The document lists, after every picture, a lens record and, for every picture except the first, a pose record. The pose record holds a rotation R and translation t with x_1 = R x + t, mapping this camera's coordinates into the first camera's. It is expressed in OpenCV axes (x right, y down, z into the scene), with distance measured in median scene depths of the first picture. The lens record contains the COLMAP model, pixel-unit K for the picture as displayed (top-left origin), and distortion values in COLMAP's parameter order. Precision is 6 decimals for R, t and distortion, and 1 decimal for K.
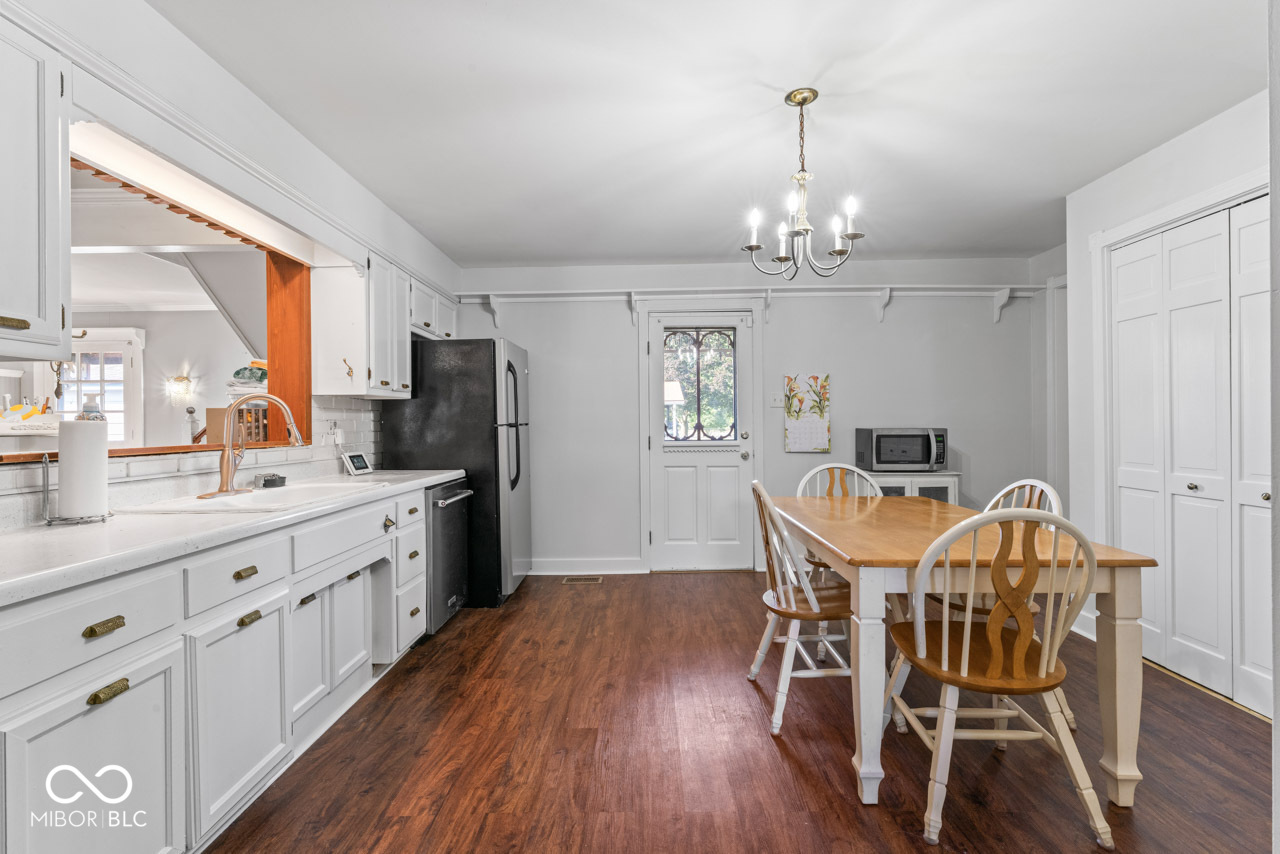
lens RADIAL K [[586.1, 0, 640.4], [0, 586.1, 424.4], [0, 0, 1]] dist [-0.001368, 0.000044]
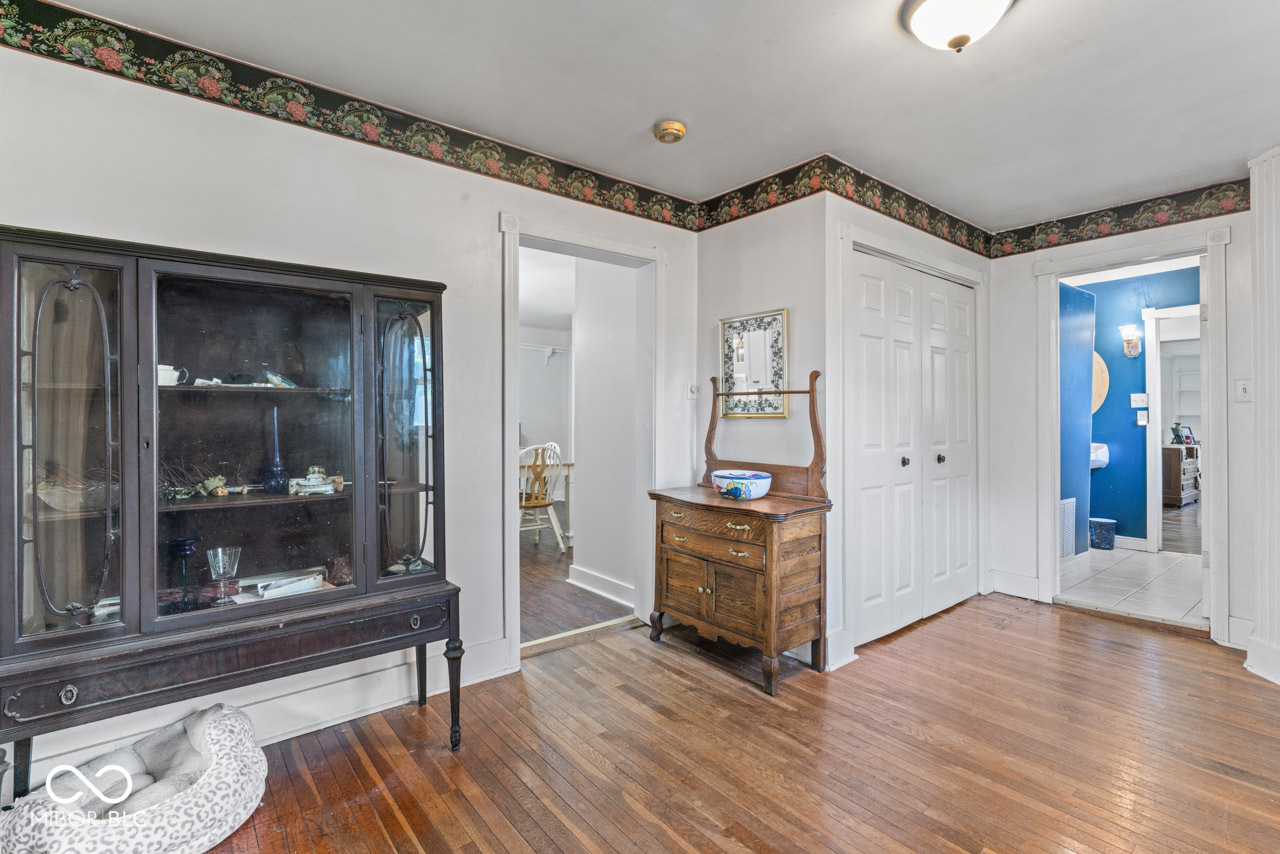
lens RADIAL K [[586.1, 0, 642.1], [0, 586.1, 423.0], [0, 0, 1]] dist [-0.001368, 0.000044]
pose [[0.777422, 0.006171, 0.628949, -0.834270], [-0.004903, 0.999981, -0.003751, 0.027964], [-0.628960, -0.000167, 0.777438, -1.652639]]
